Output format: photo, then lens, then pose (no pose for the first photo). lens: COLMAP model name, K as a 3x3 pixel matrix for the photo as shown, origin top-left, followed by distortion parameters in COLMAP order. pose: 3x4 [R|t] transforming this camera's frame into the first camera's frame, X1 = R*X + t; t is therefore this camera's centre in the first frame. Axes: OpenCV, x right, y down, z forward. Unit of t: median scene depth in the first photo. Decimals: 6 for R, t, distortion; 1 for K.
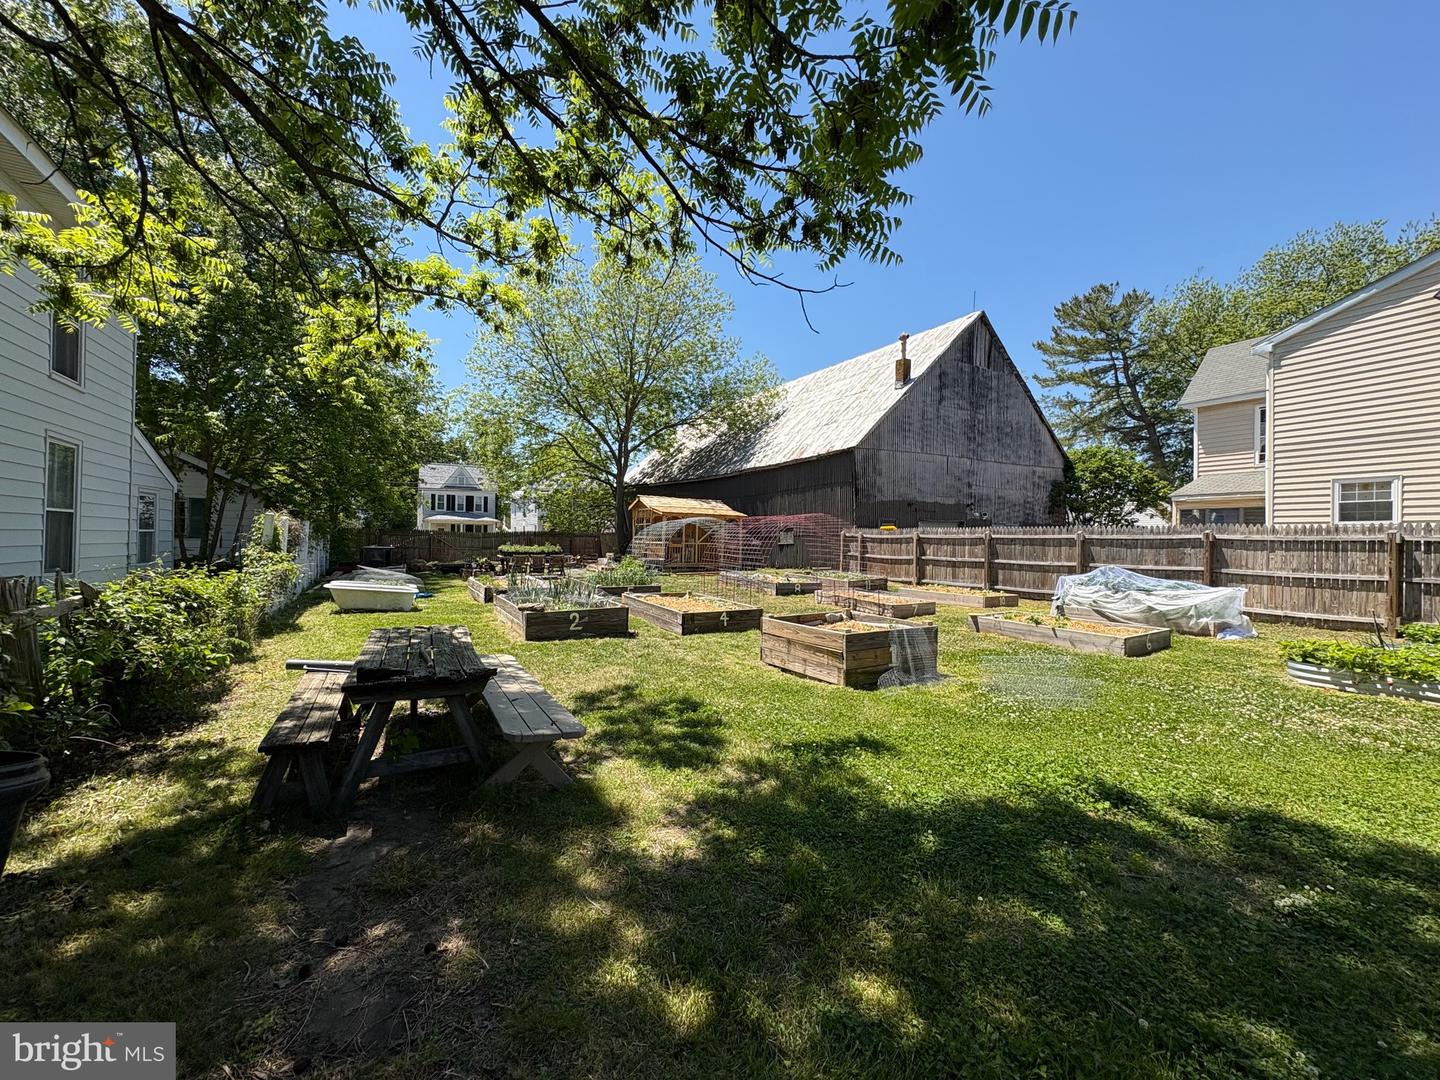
lens RADIAL K [[571.6, 0, 720.0], [0, 571.6, 540.0], [0, 0, 1]] dist [0.002127, 0.000166]
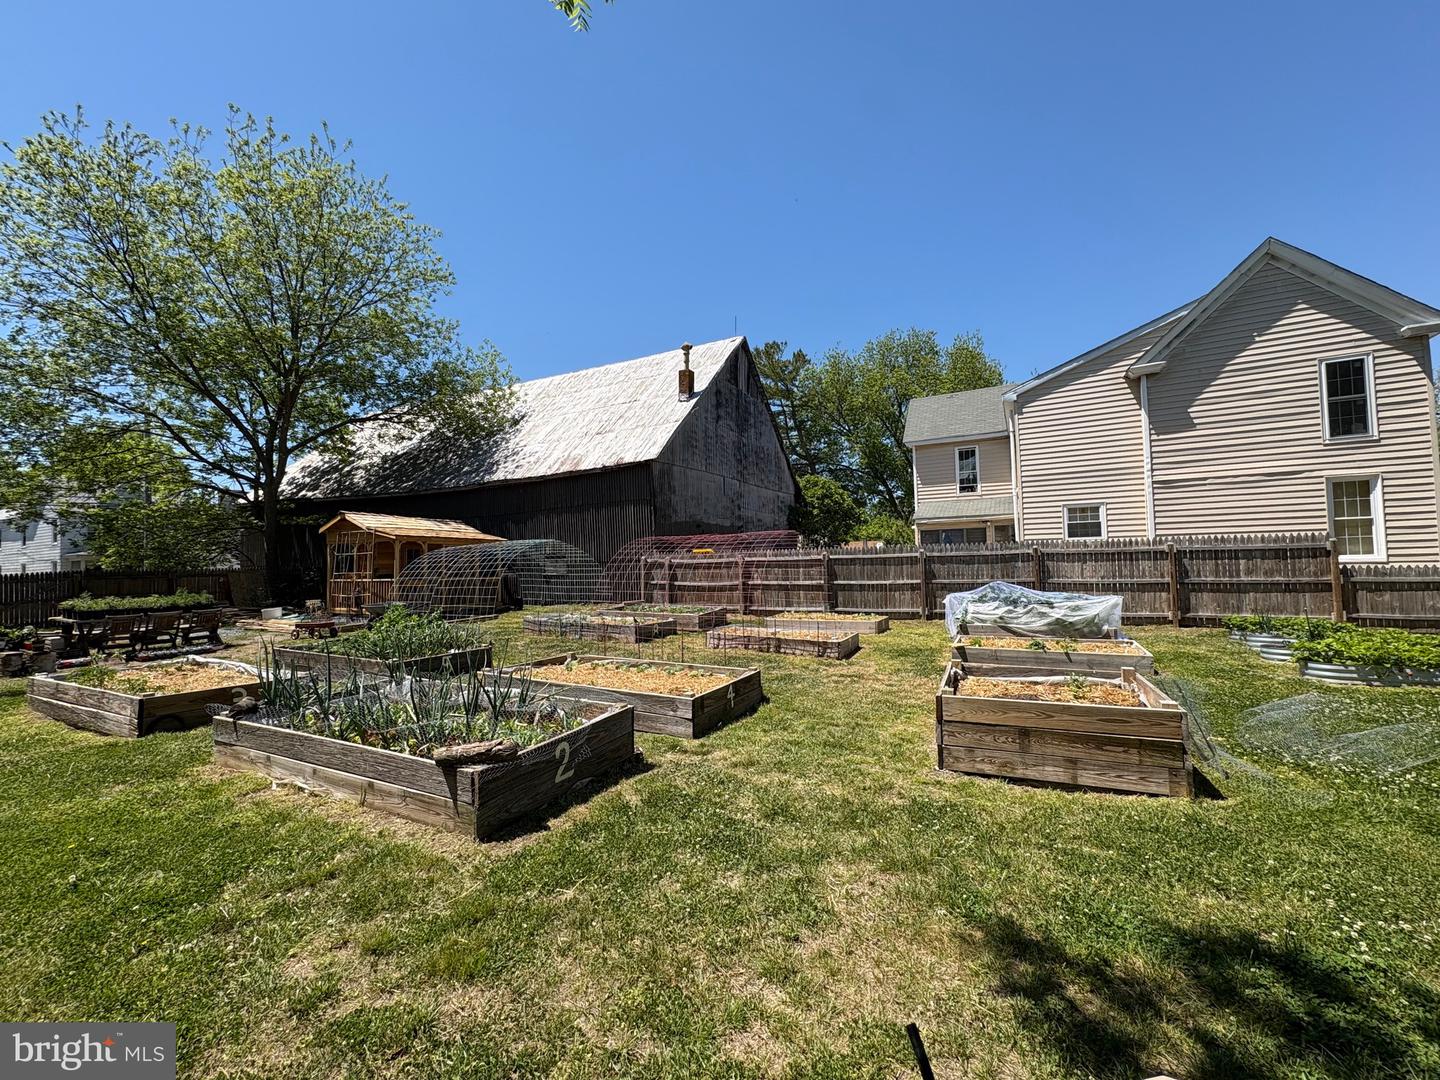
lens RADIAL K [[574.2, 0, 720.0], [0, 574.2, 540.0], [0, 0, 1]] dist [-0.000072, 0.000273]
pose [[0.837943, -0.009390, 0.545677, -0.171304], [0.034714, 0.998744, -0.036120, -0.005322], [-0.544652, 0.049209, 0.837217, 0.233644]]
